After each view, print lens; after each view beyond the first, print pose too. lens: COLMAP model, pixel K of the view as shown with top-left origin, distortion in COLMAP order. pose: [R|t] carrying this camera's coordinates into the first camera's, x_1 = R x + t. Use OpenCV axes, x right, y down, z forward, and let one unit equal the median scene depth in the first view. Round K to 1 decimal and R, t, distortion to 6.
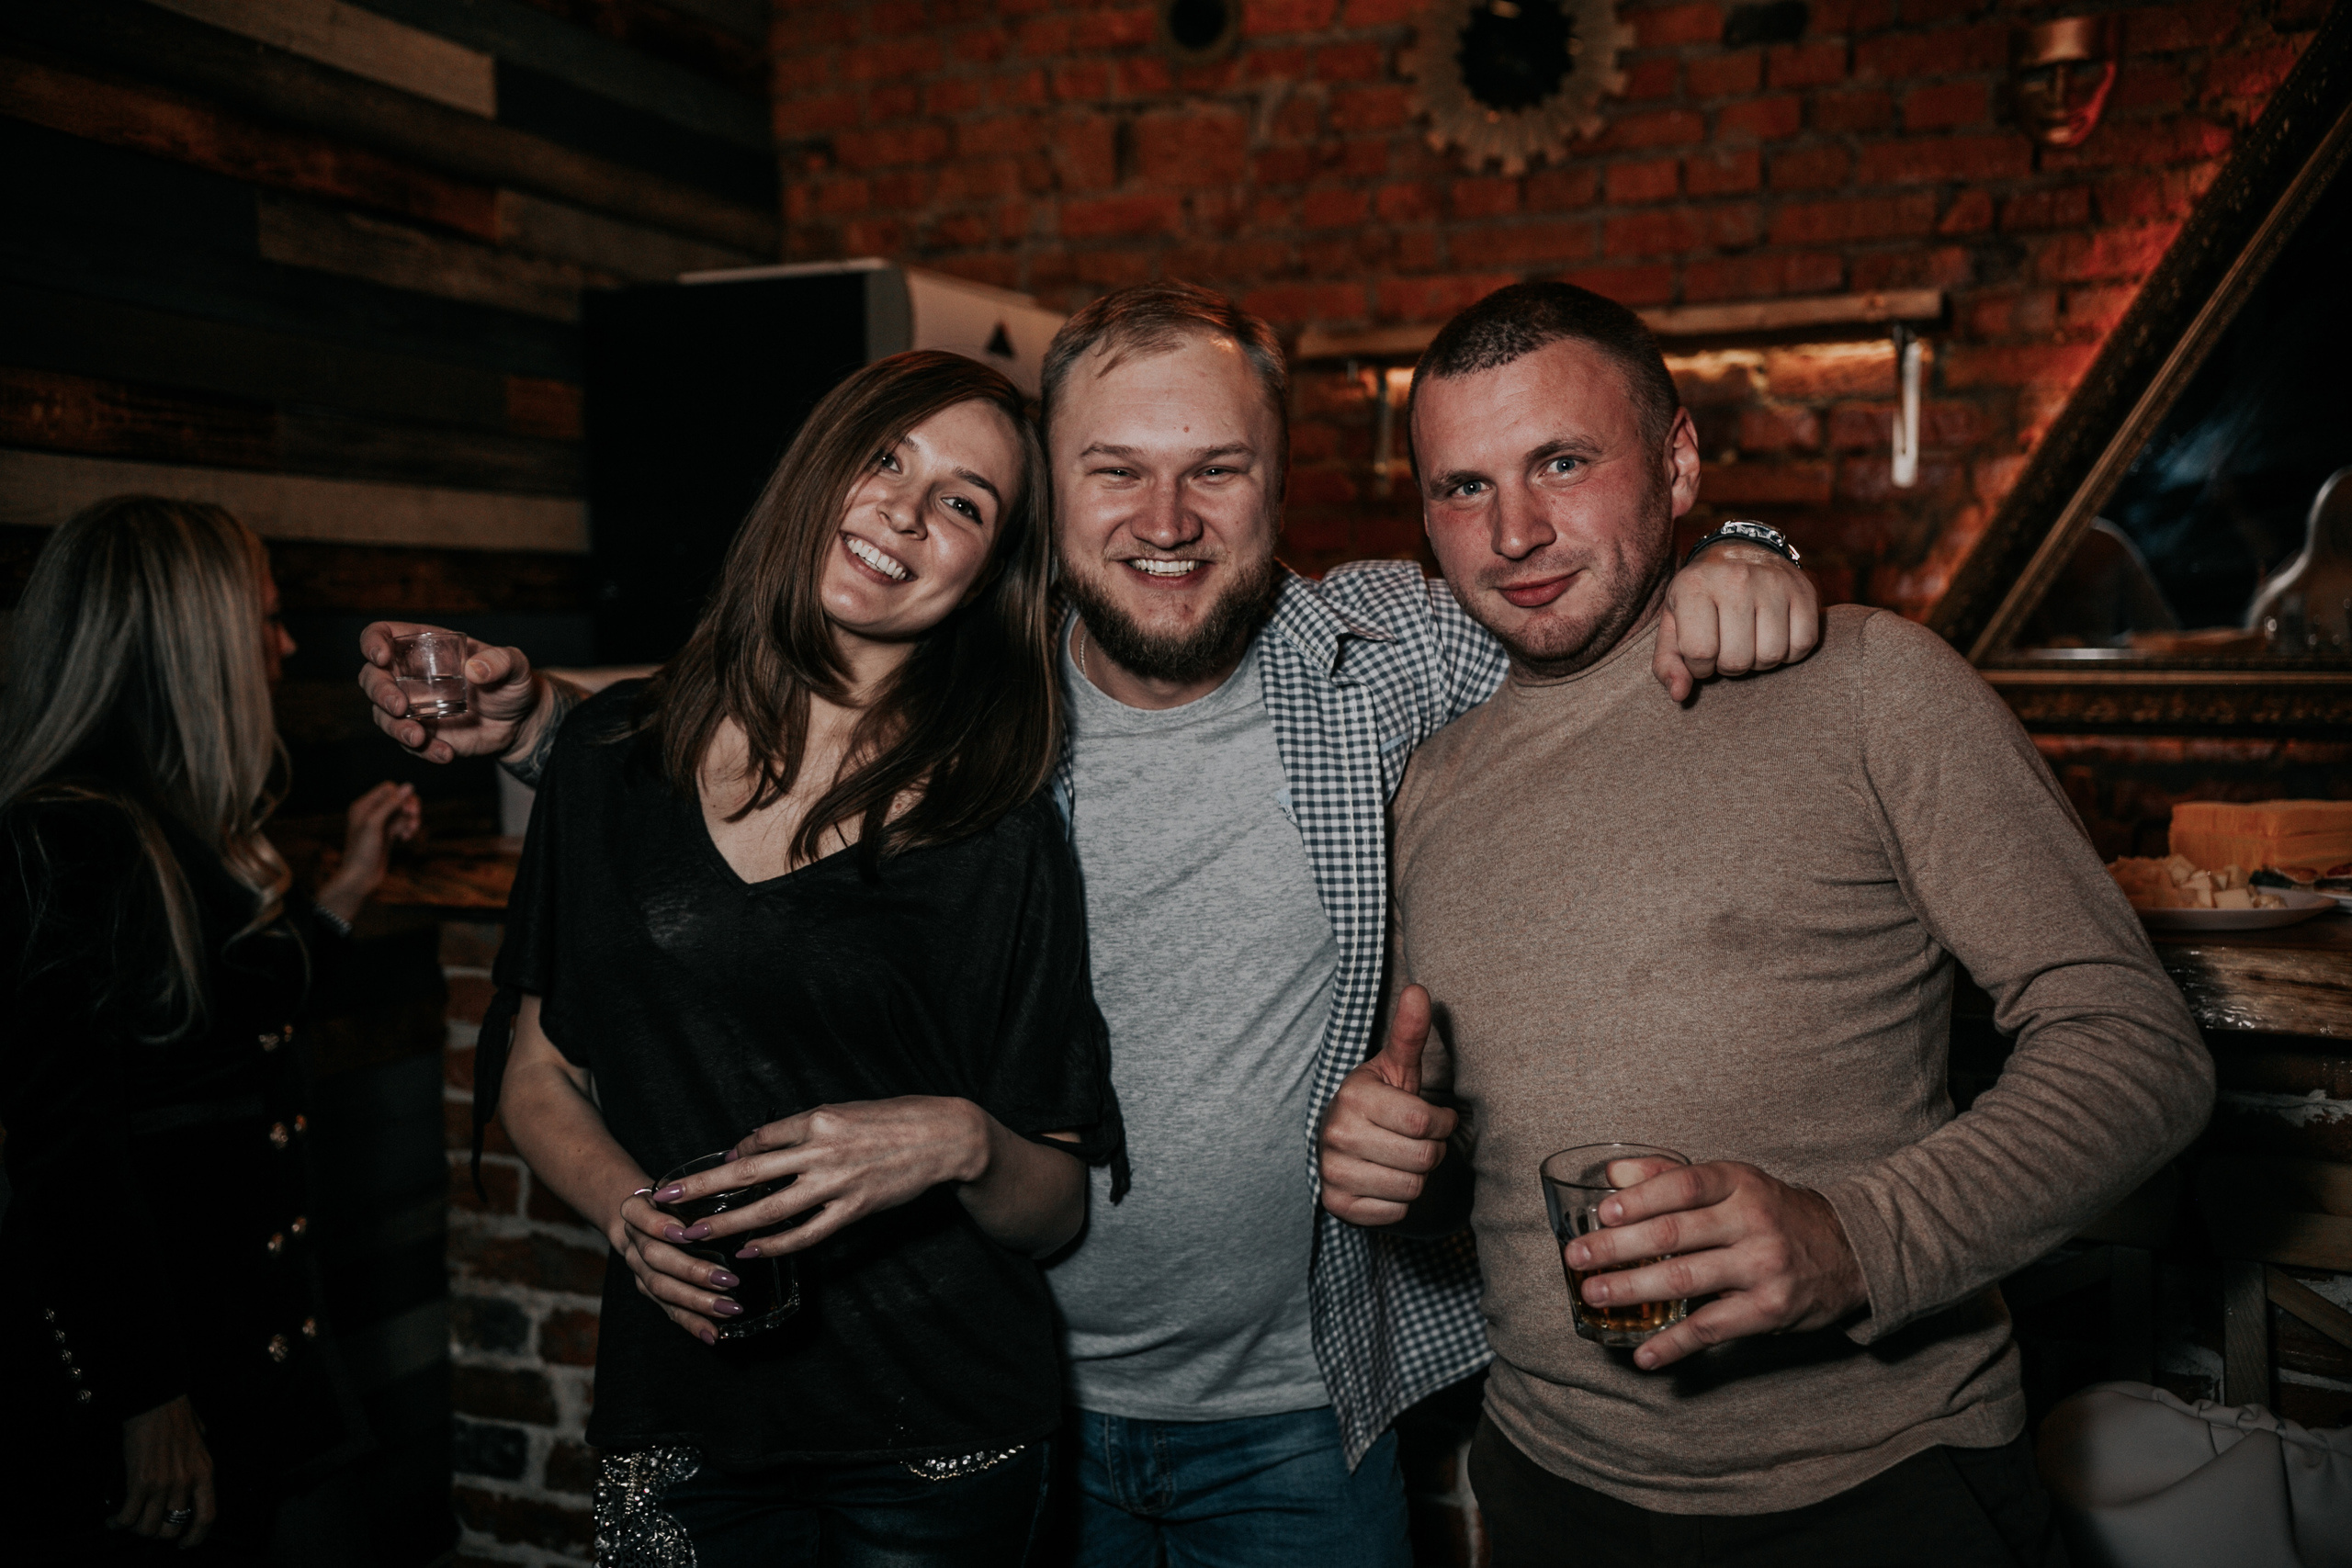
lens RADIAL K [[2274.3, 0, 1176.0], [0, 2274.3, 784.0], [0, 0, 1]] dist [0.161325, 0.005432]
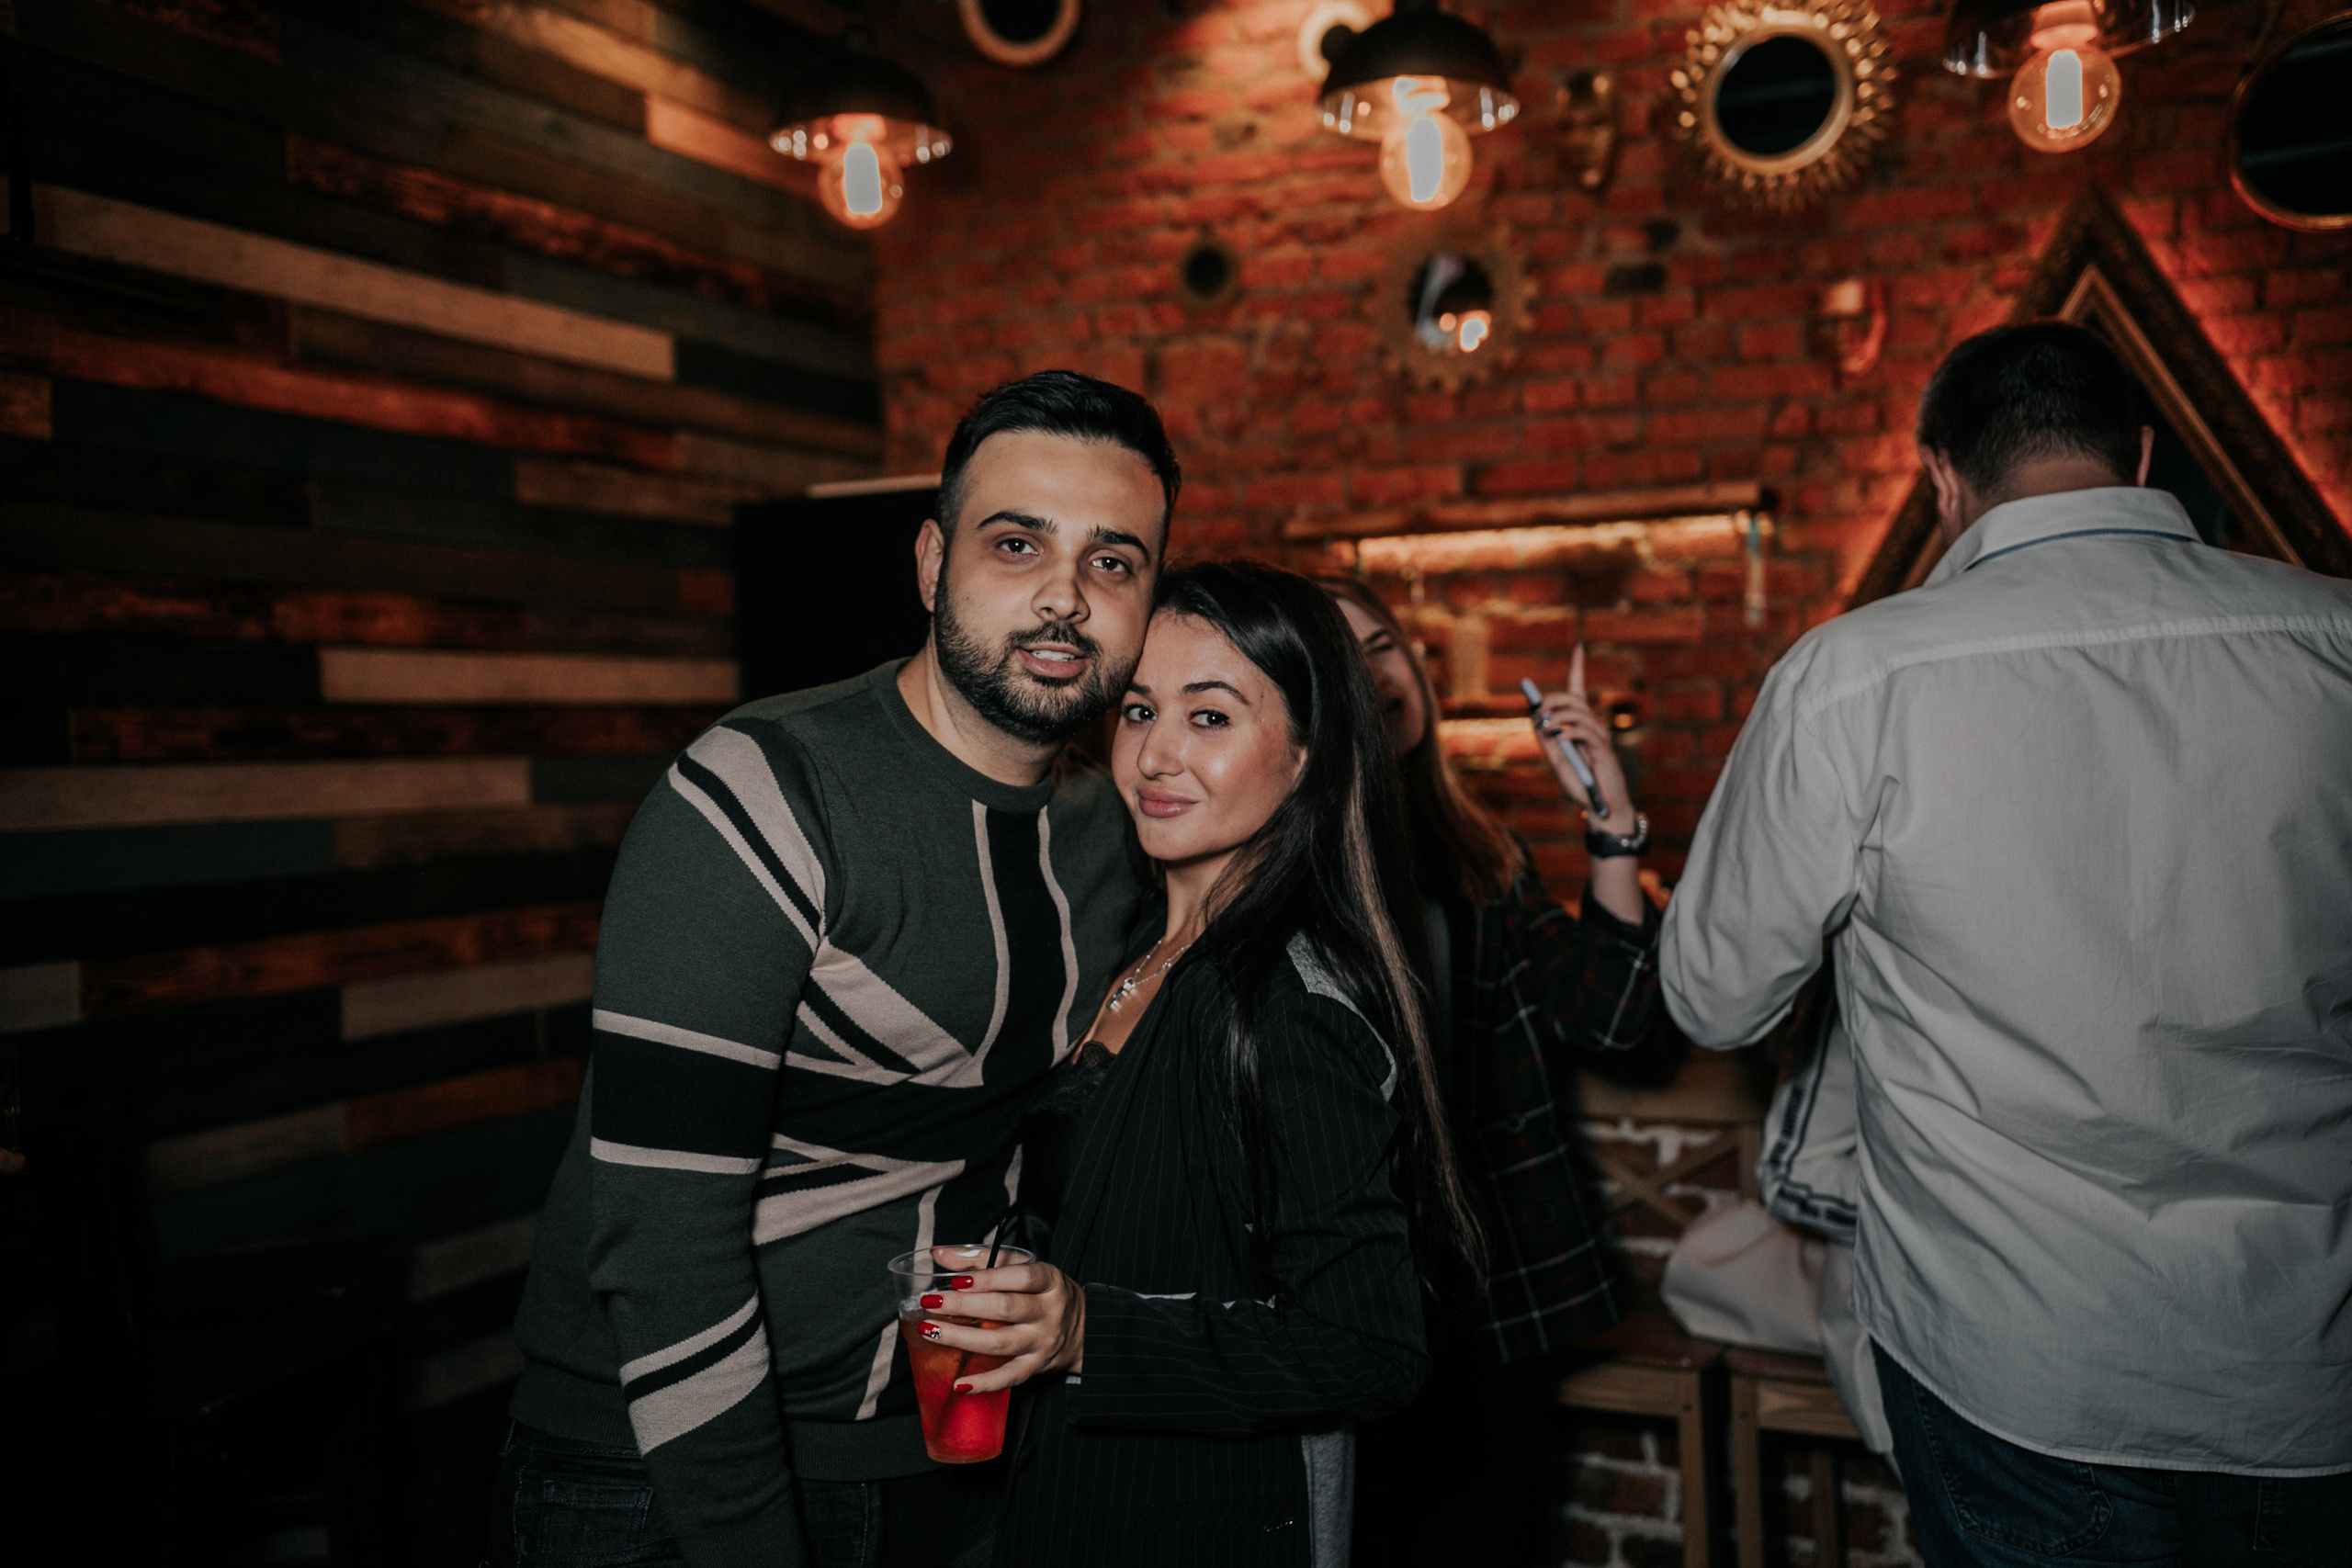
lens RADIAL K [[2274.3, 0, 1176.0], [0, 2274.3, 784.0], [0, 0, 1]] dist [0.161325, 0.005432]
pose [[0.999071, -0.023845, -0.035906, 0.034435], [0.022041, 0.998514, -0.049834, 0.014947], [0.037041, 0.048996, 0.998112, -0.277531]]
